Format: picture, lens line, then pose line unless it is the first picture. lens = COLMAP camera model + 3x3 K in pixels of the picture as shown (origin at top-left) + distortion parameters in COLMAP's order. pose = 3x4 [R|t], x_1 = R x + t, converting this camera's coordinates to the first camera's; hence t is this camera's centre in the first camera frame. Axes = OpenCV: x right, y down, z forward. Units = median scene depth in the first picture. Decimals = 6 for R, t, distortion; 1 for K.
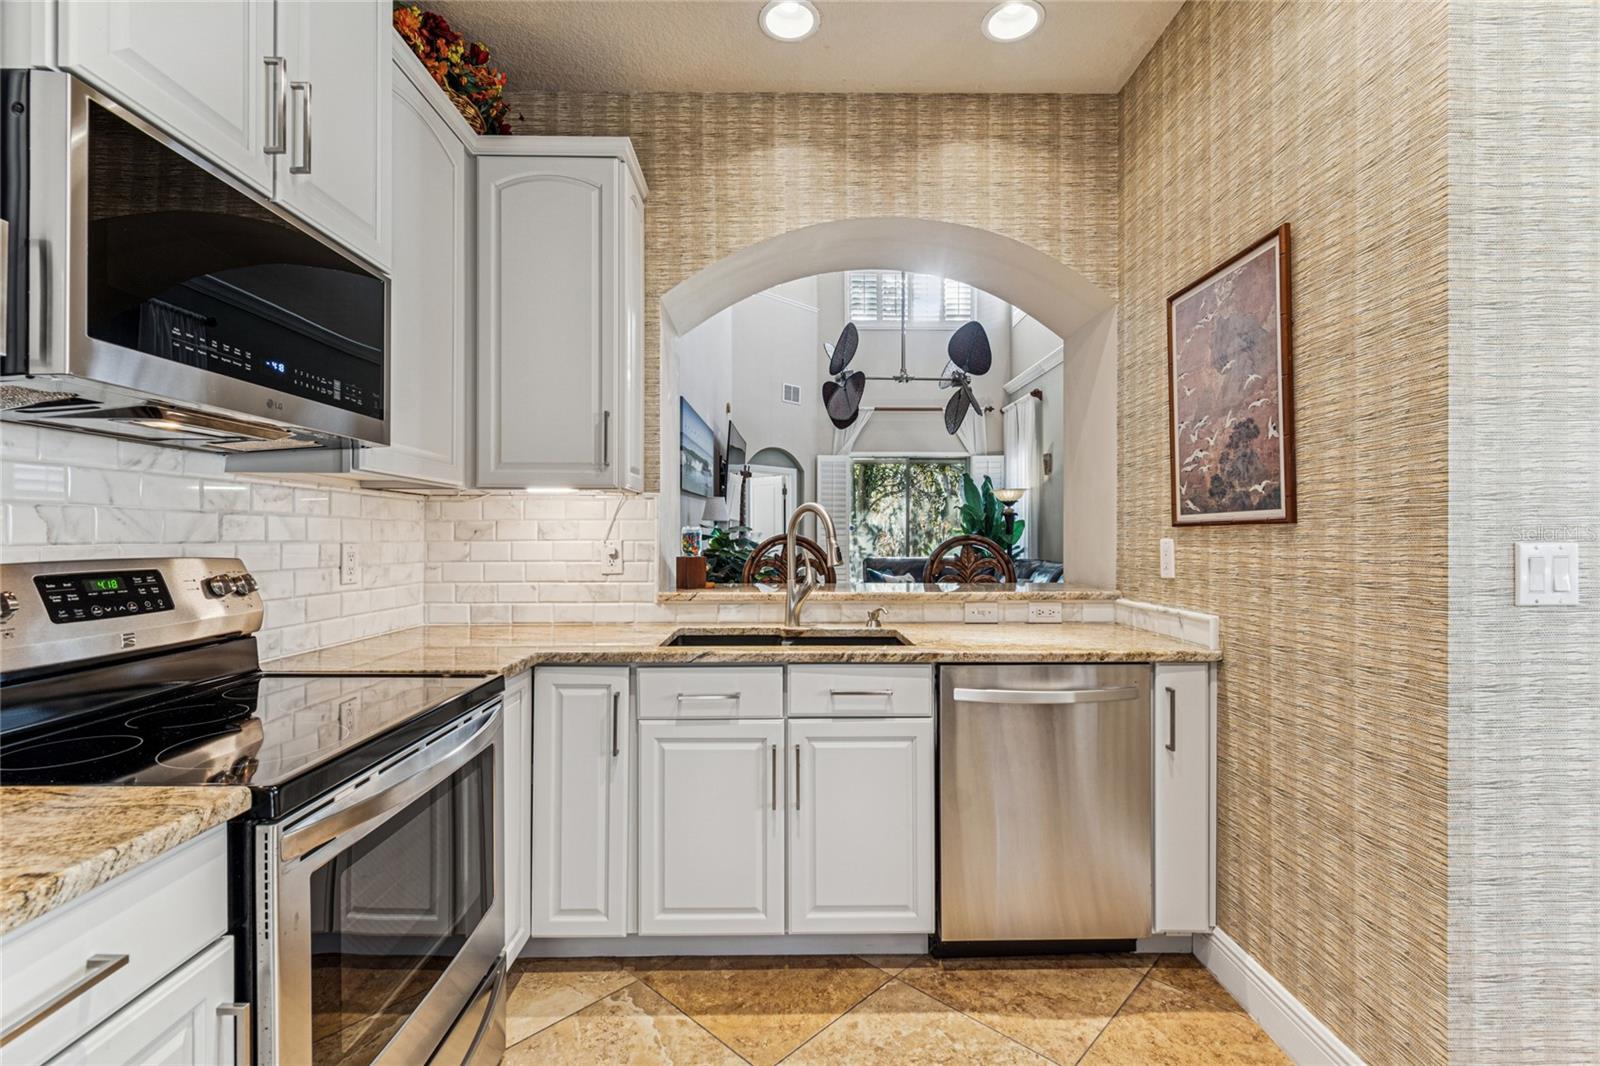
lens RADIAL K [[711.9, 0, 792.9], [0, 711.9, 522.9], [0, 0, 1]] dist [0.009193, -0.003305]
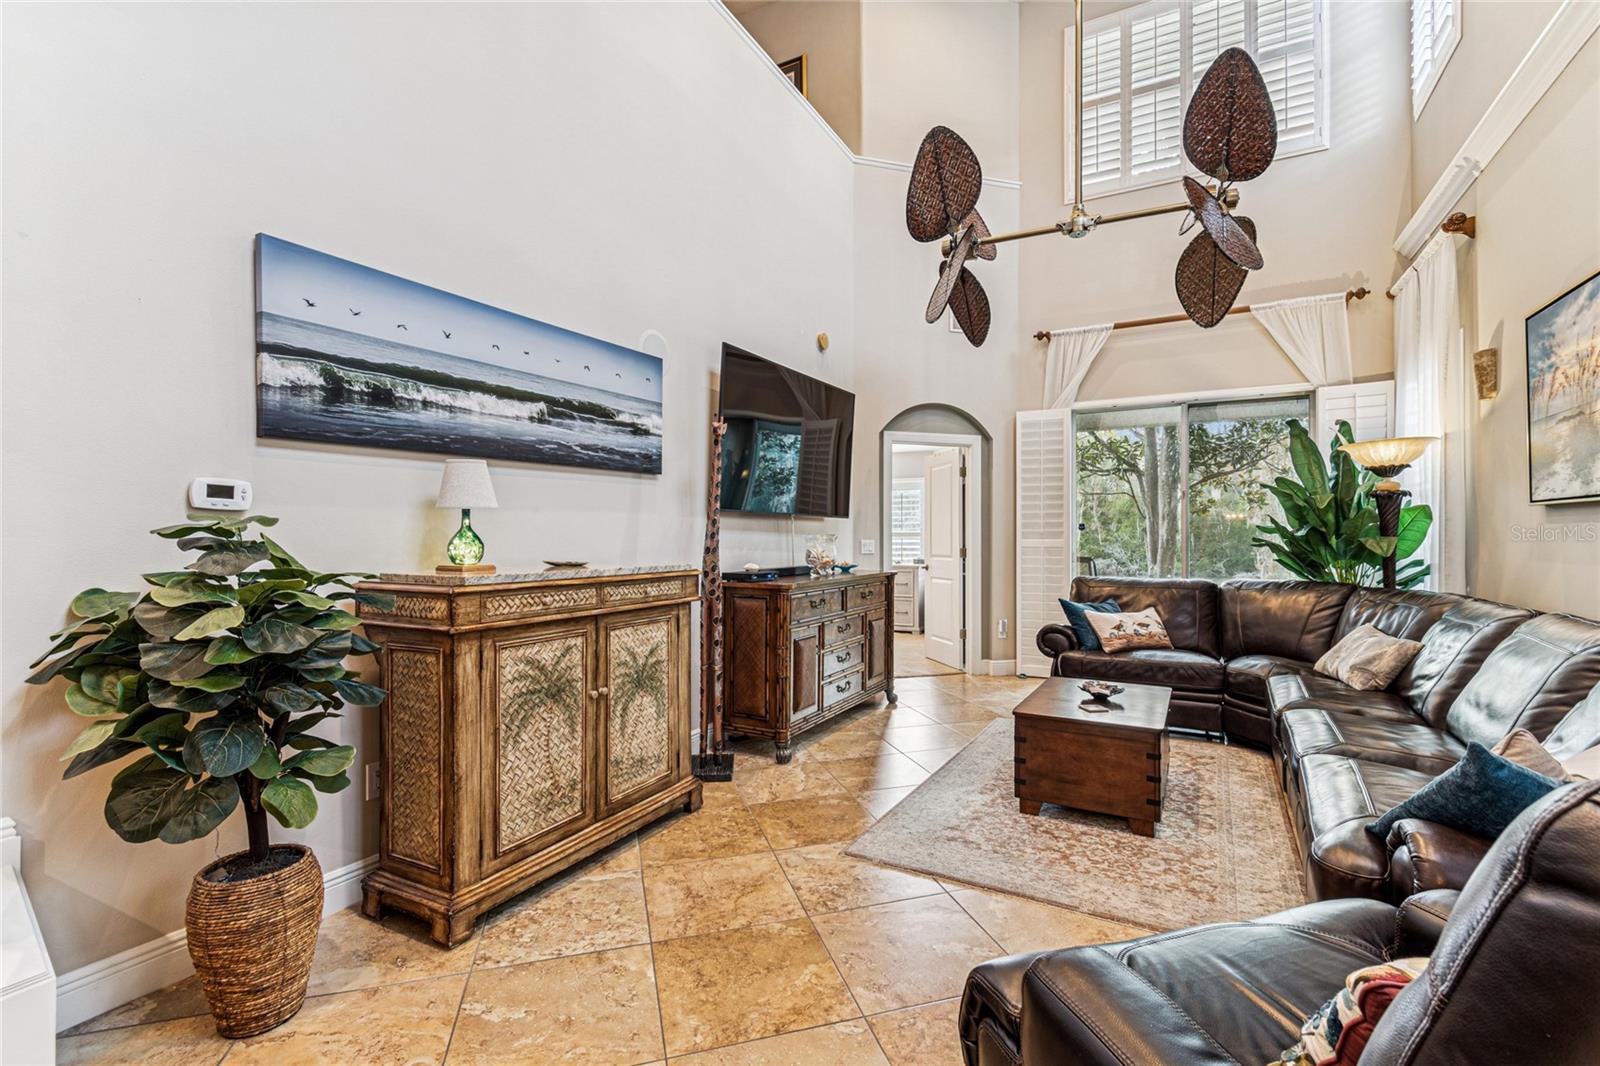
lens RADIAL K [[711.9, 0, 799.5], [0, 711.9, 524.3], [0, 0, 1]] dist [0.009193, -0.003305]
pose [[0.874846, -0.010033, -0.484297, 0.890655], [0.007981, 0.999948, -0.006298, 0.035726], [0.484335, 0.001645, 0.874881, 1.840309]]
